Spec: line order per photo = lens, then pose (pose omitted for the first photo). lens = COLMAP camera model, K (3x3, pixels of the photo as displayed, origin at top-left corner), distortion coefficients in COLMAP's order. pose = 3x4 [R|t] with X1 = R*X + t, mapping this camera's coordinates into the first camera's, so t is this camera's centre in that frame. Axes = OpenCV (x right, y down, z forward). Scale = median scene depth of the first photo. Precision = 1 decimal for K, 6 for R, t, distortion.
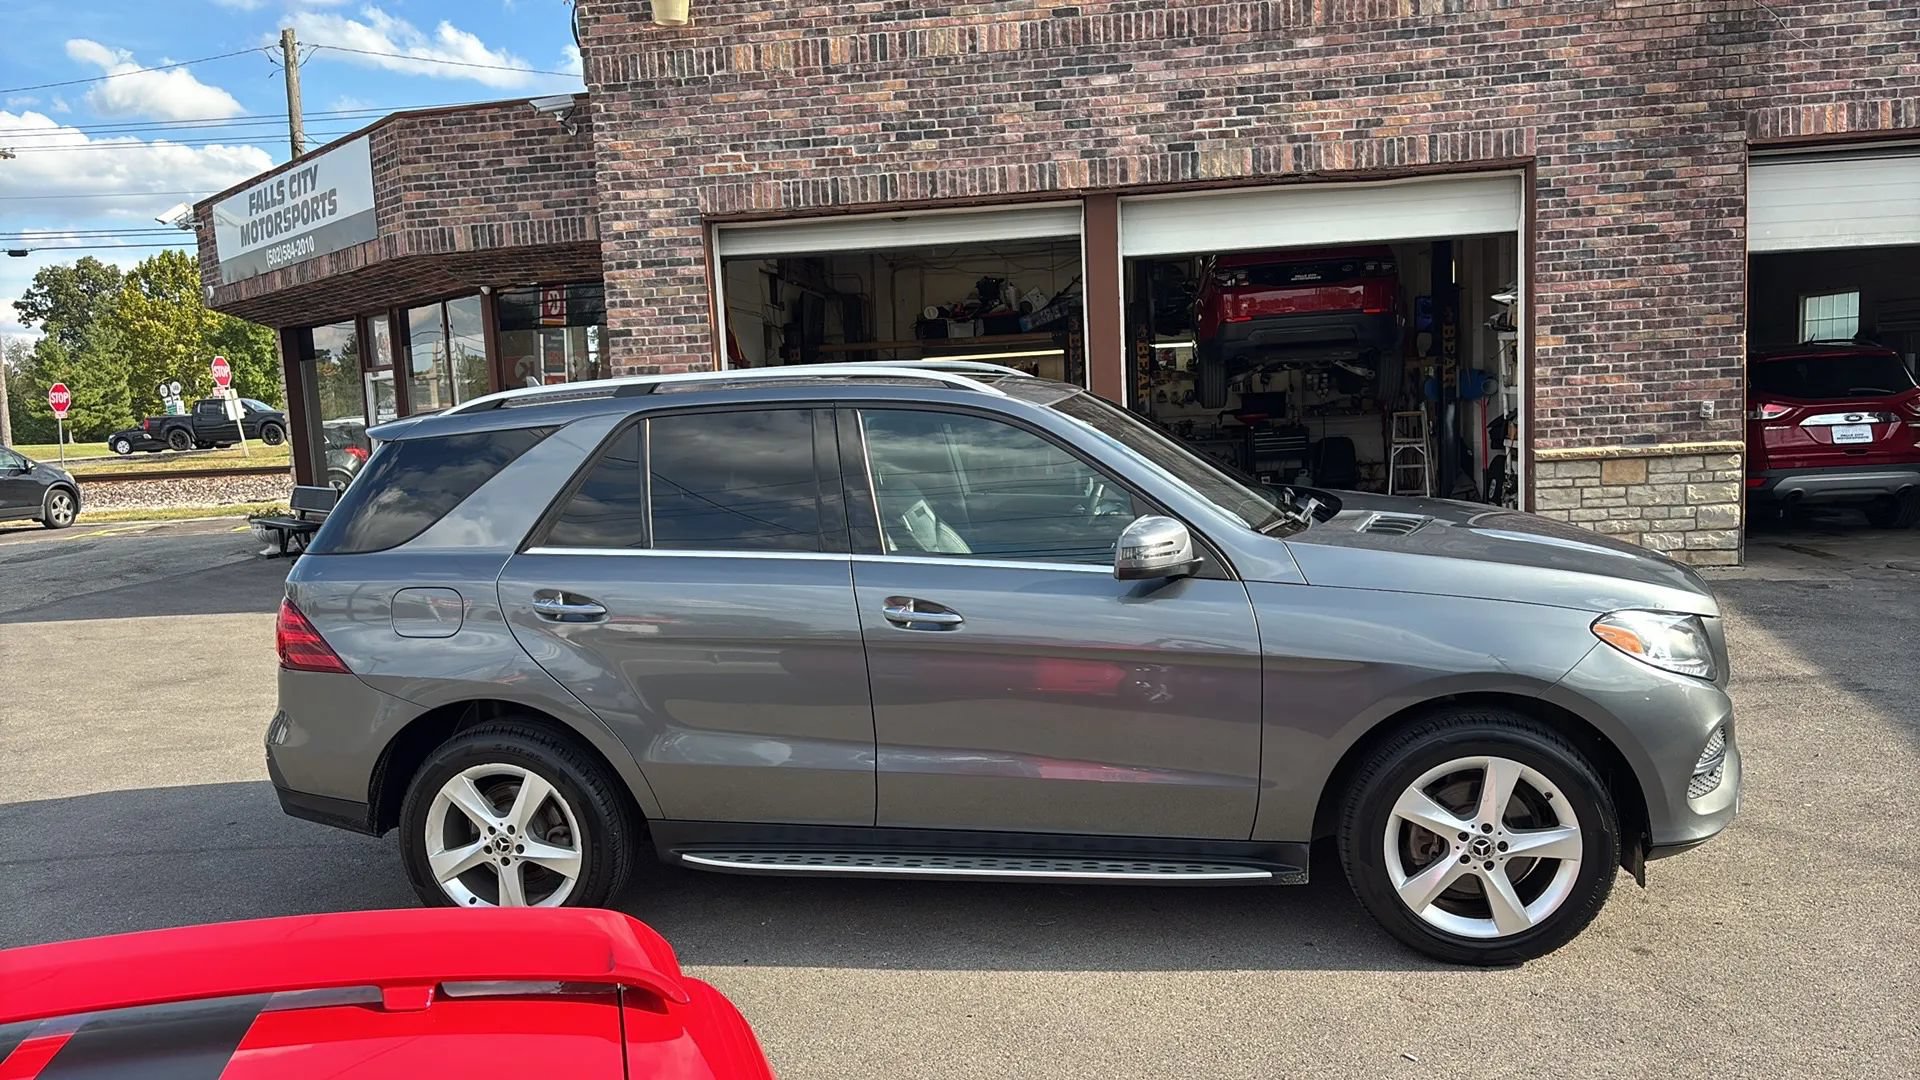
lens RADIAL K [[1391.2, 0, 957.4], [0, 1391.2, 556.7], [0, 0, 1]] dist [0.048502, -0.052642]
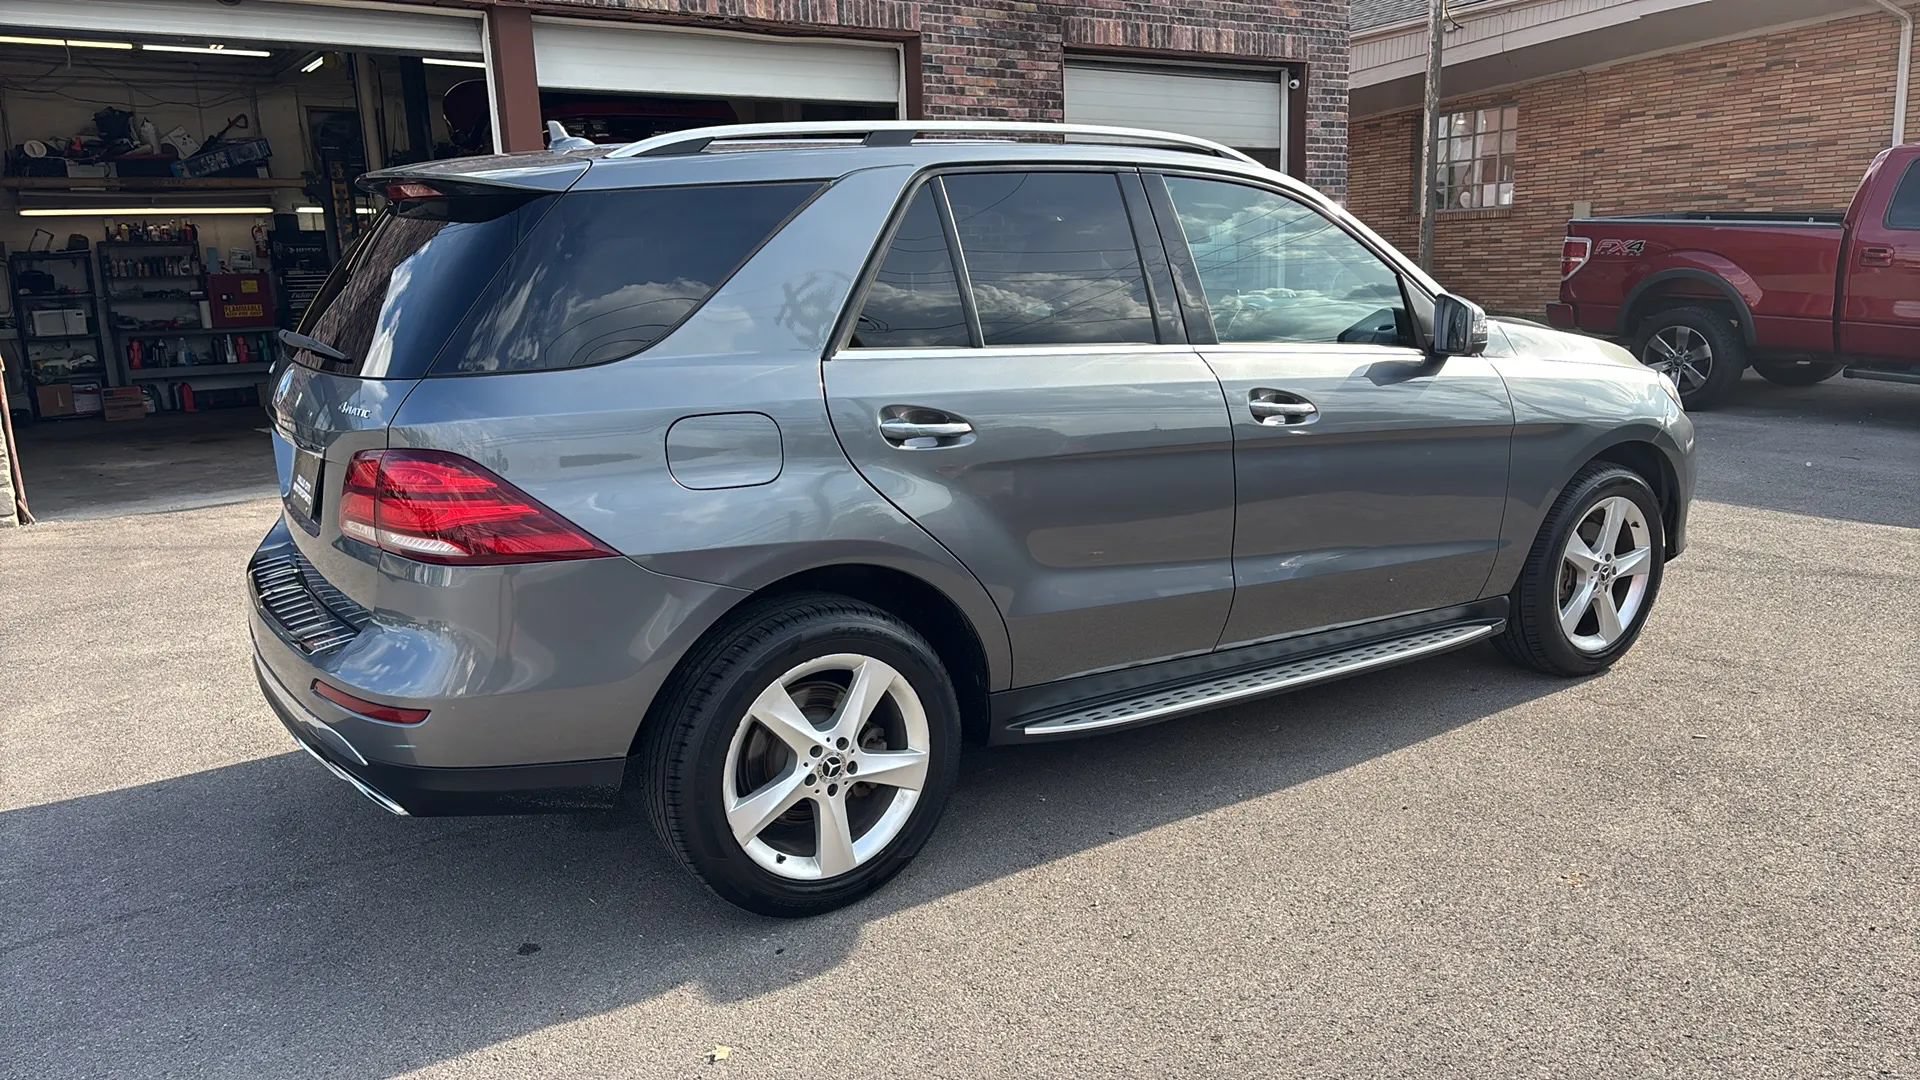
lens RADIAL K [[1391.2, 0, 964.1], [0, 1391.2, 542.5], [0, 0, 1]] dist [0.048502, -0.052642]
pose [[0.737584, -0.109218, 0.666364, -0.317679], [0.072729, 0.993942, 0.082406, 0.015848], [-0.671327, -0.012317, 0.741059, 0.182628]]
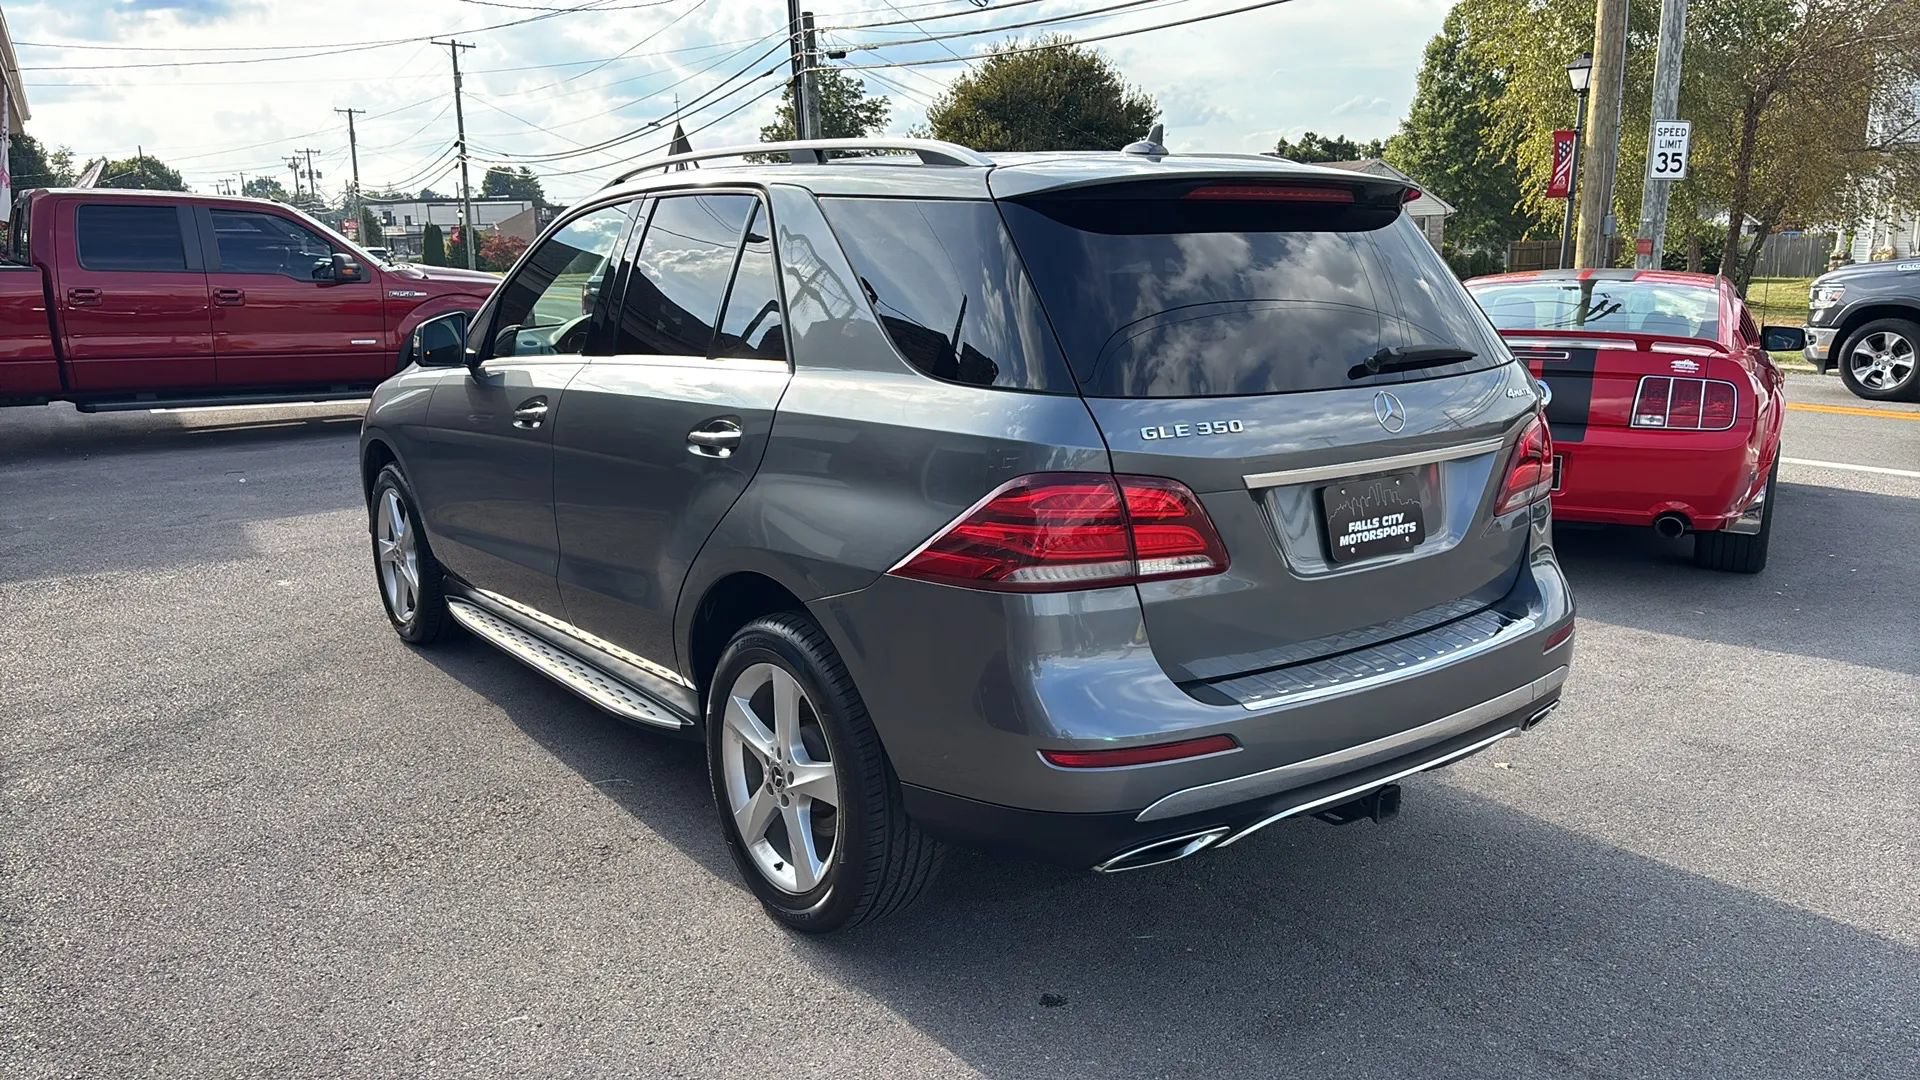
lens RADIAL K [[1391.2, 0, 925.5], [0, 1391.2, 540.4], [0, 0, 1]] dist [0.048502, -0.052642]
pose [[-0.714501, -0.086141, 0.694312, -0.344678], [0.148050, 0.951302, 0.270380, -0.068960], [-0.683791, 0.295980, -0.666953, 0.778743]]
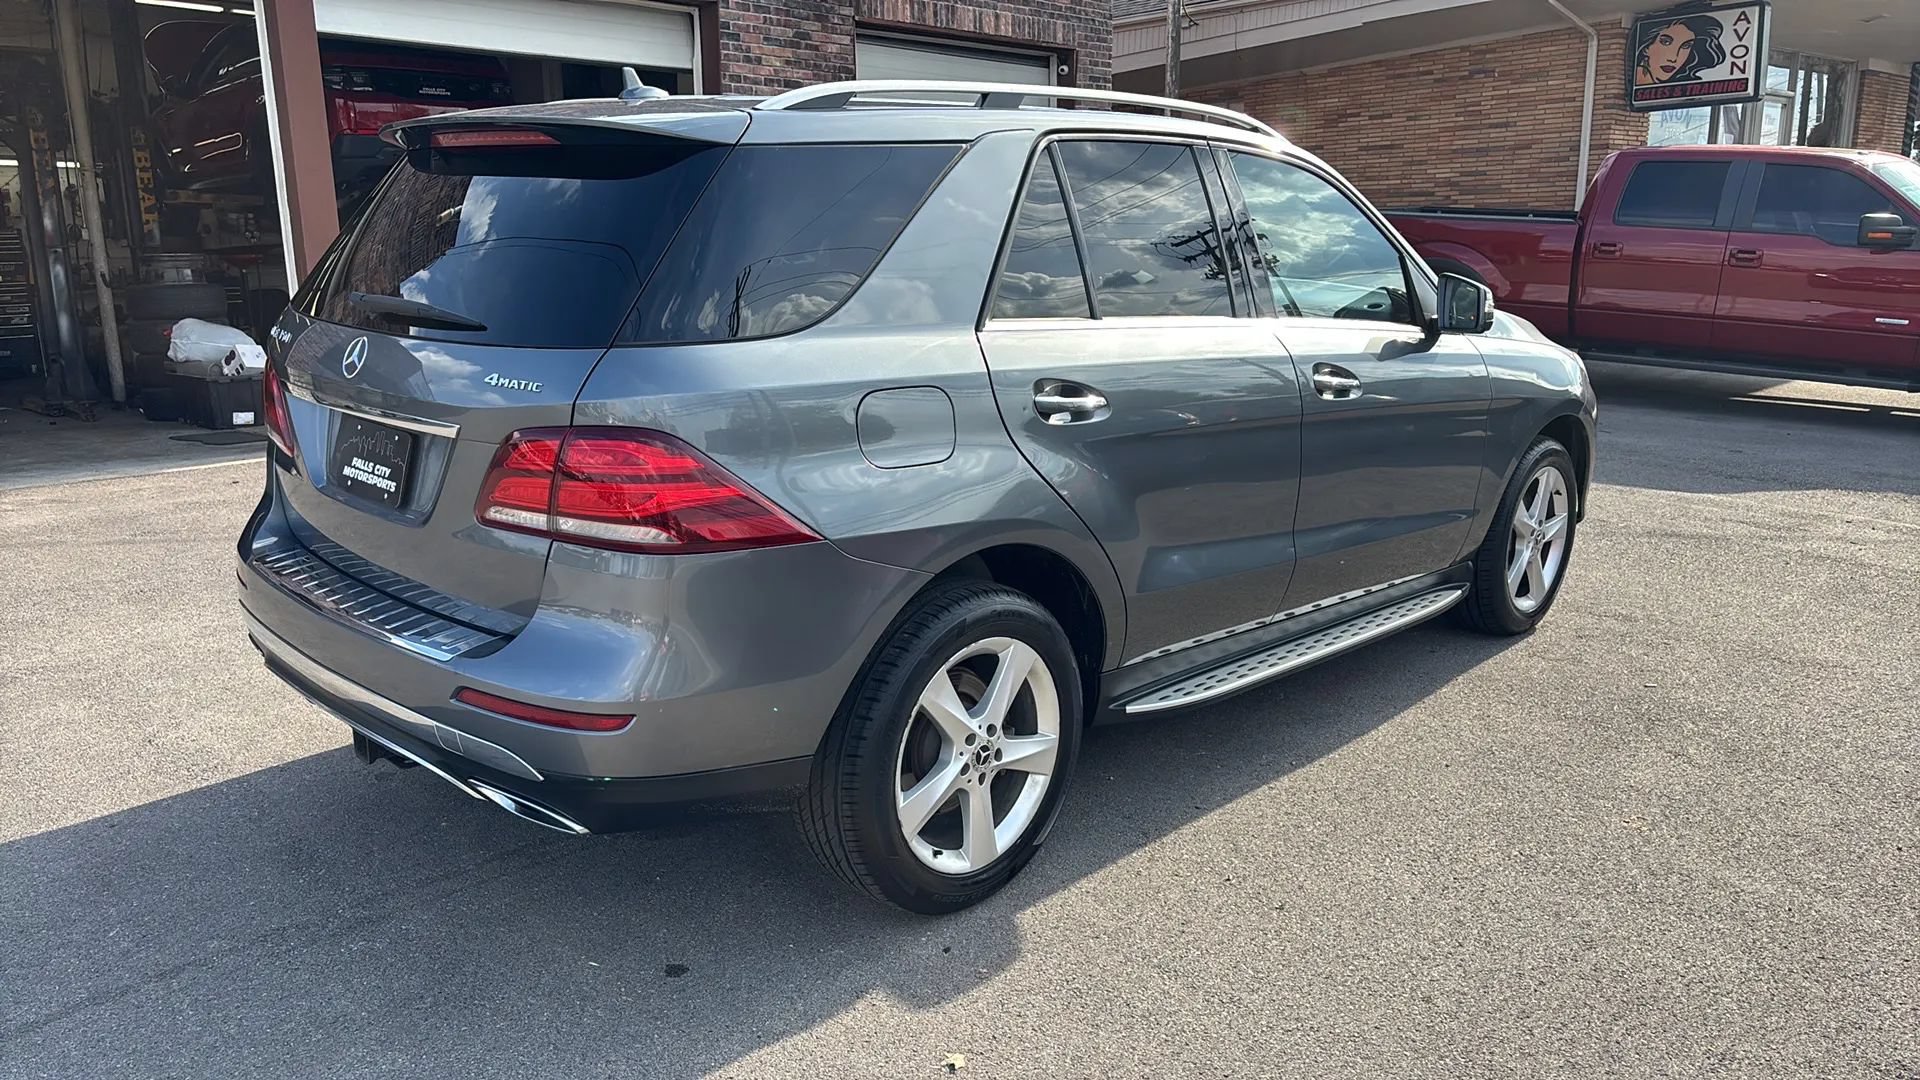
lens RADIAL K [[1391.2, 0, 932.6], [0, 1391.2, 541.7], [0, 0, 1]] dist [0.048502, -0.052642]
pose [[0.582956, -0.133115, 0.801525, -0.376816], [0.074510, 0.991090, 0.110405, 0.010010], [-0.809080, -0.004639, 0.587680, 0.264775]]
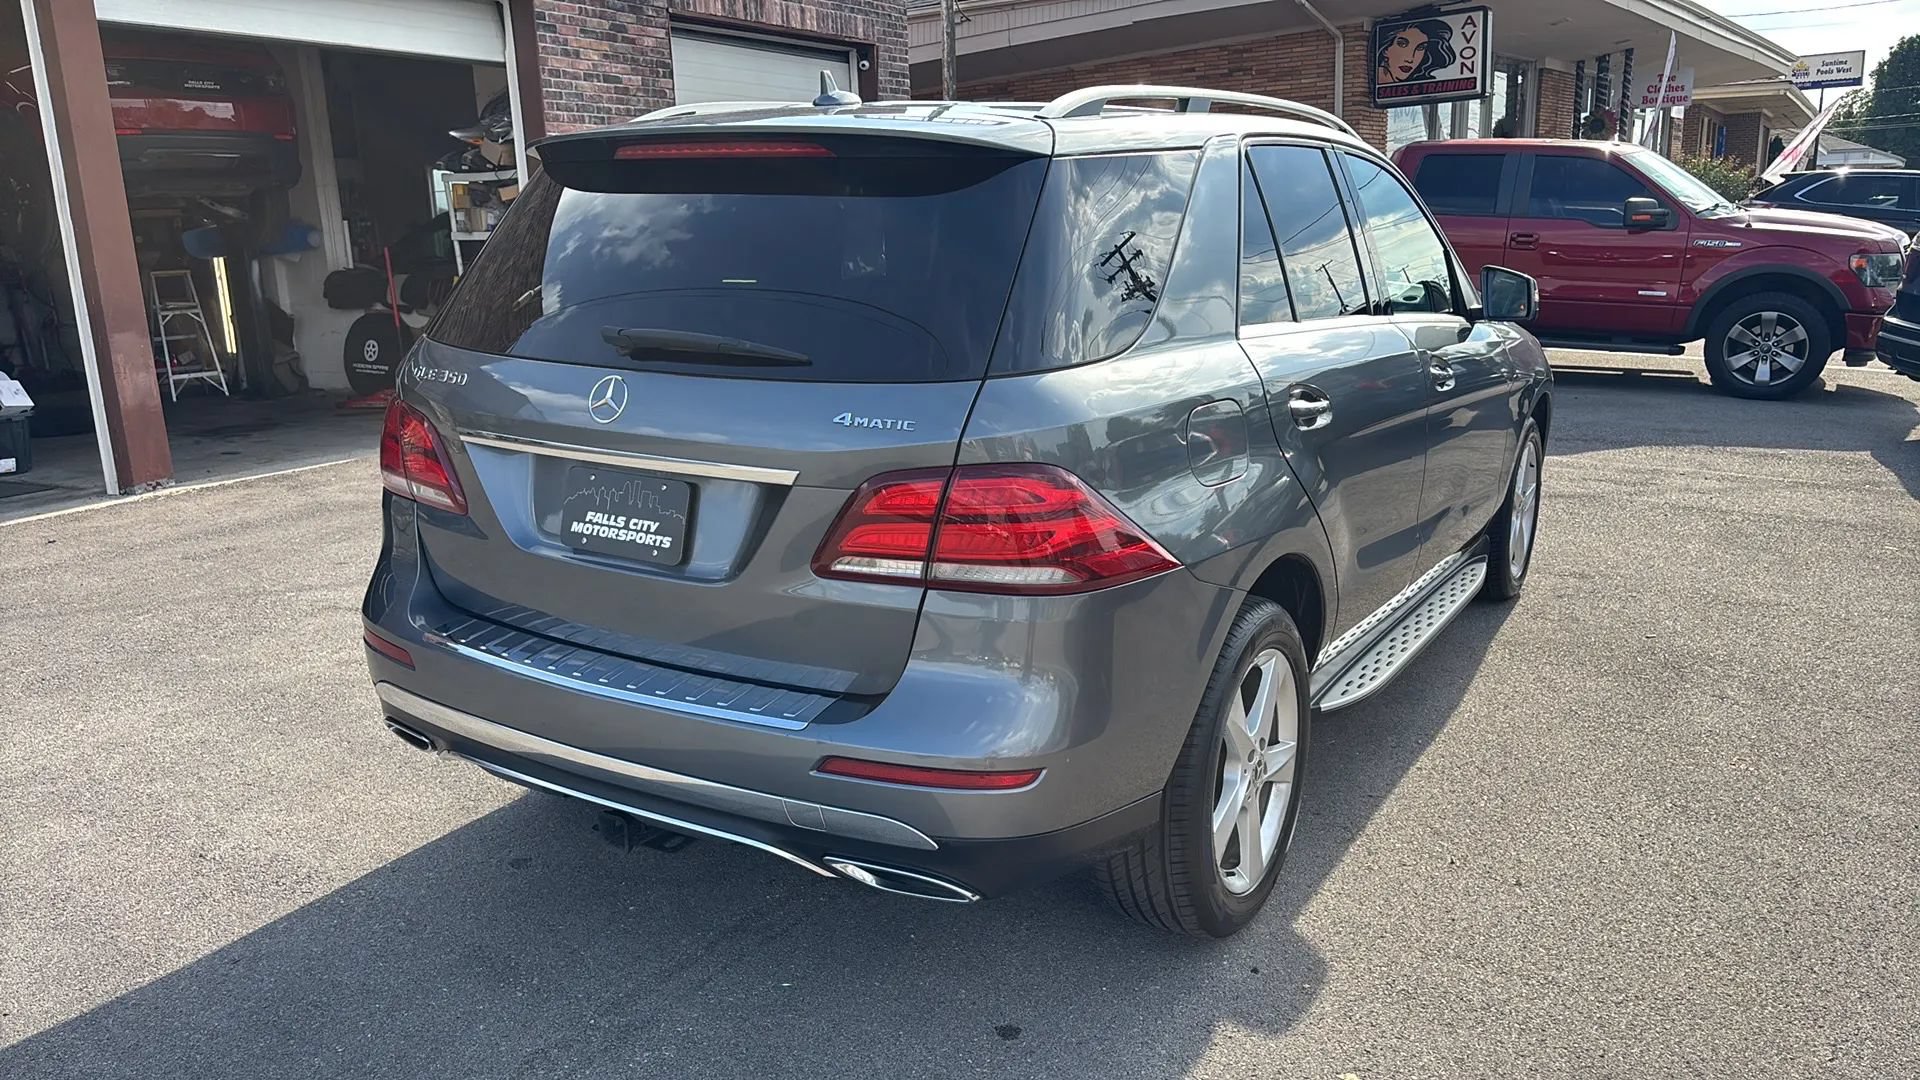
lens RADIAL K [[1391.2, 0, 970.9], [0, 1391.2, 539.2], [0, 0, 1]] dist [0.048502, -0.052642]
pose [[0.375529, -0.170366, 0.911018, -0.420634], [0.117889, 0.983756, 0.135374, -0.005787], [-0.919283, 0.056562, 0.389513, 0.368364]]
